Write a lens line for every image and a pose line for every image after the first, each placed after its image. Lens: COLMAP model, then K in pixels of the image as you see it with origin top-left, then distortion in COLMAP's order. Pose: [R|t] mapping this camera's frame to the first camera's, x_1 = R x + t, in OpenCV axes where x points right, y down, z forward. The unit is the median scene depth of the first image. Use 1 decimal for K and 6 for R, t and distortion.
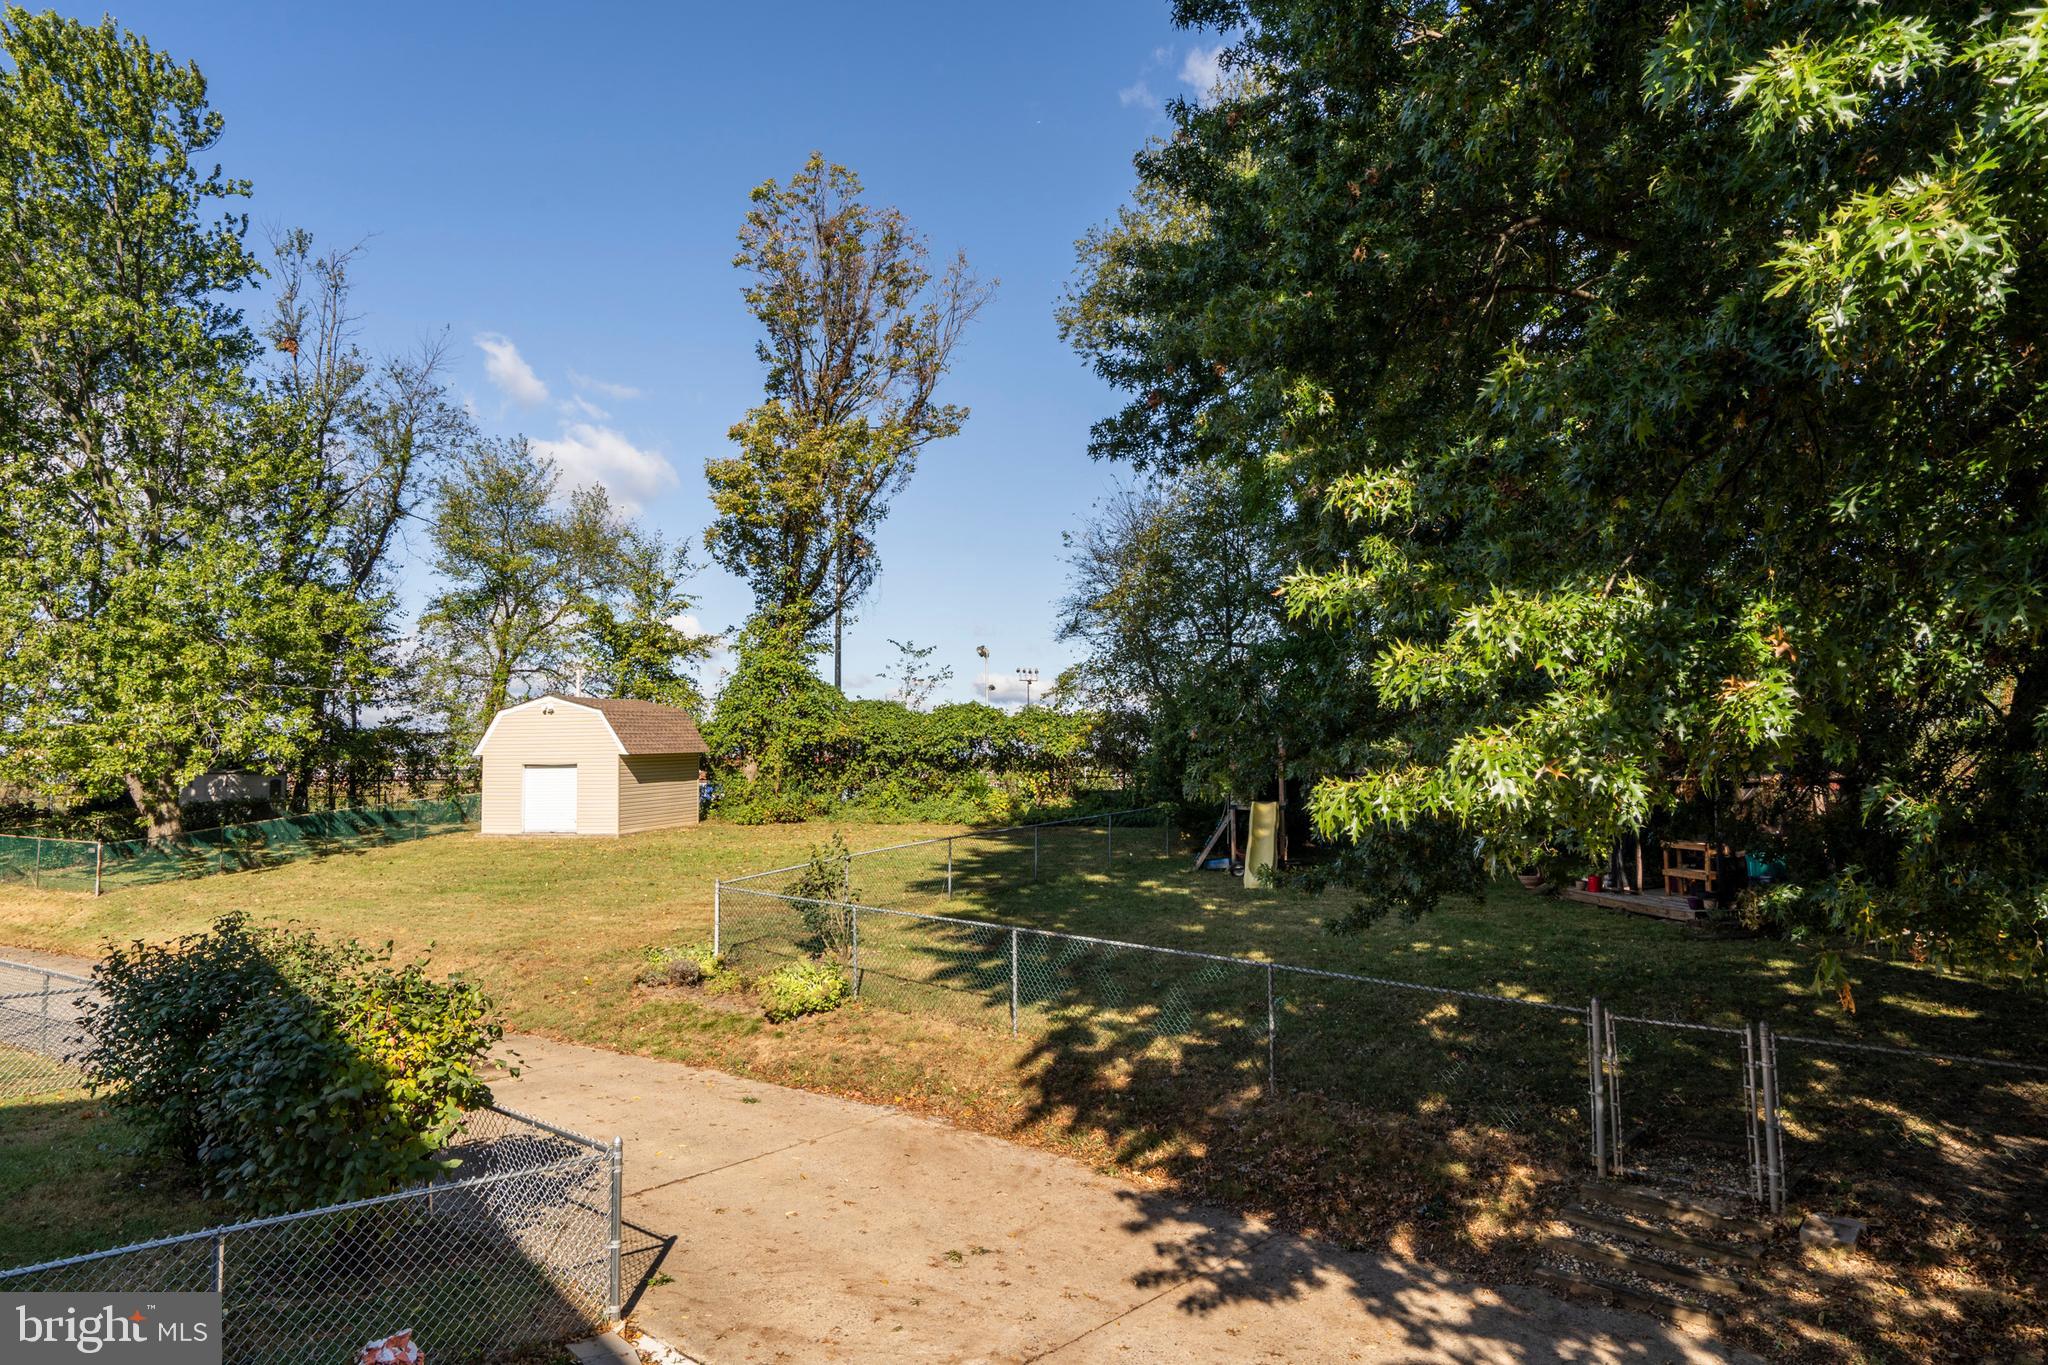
lens RADIAL K [[1222.7, 0, 1014.1], [0, 1222.7, 671.3], [0, 0, 1]] dist [0.014505, -0.000212]
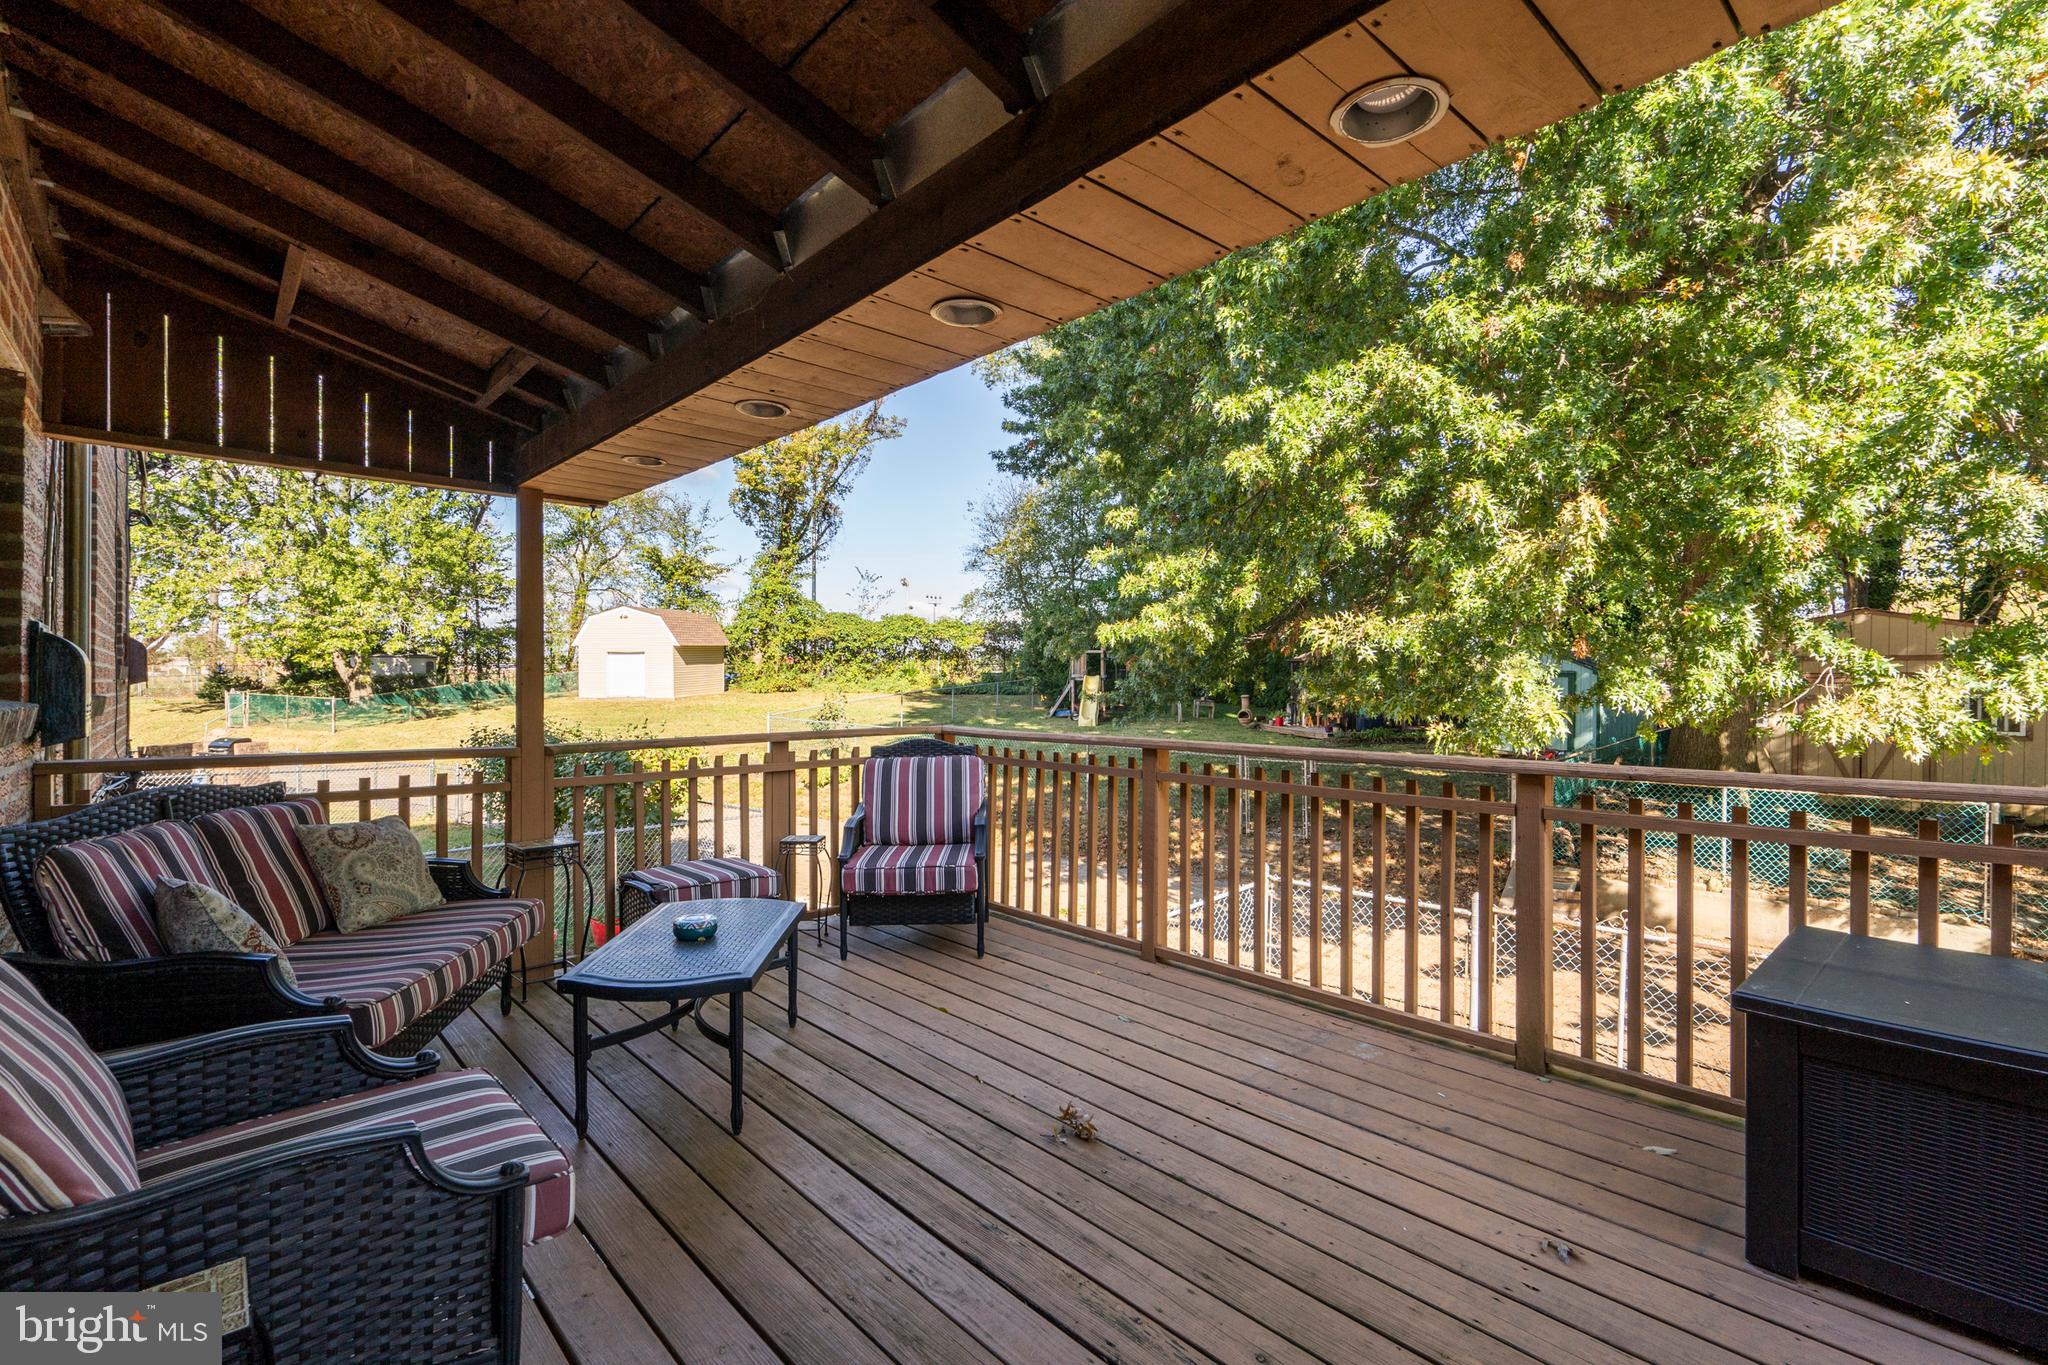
lens RADIAL K [[946.6, 0, 1018.8], [0, 946.6, 670.0], [0, 0, 1]] dist [-0.015788, 0.000389]
pose [[0.993493, 0.005557, 0.113761, -0.029182], [-0.013839, 0.997298, 0.072142, 0.007556], [-0.113052, -0.073247, 0.990885, -0.191708]]
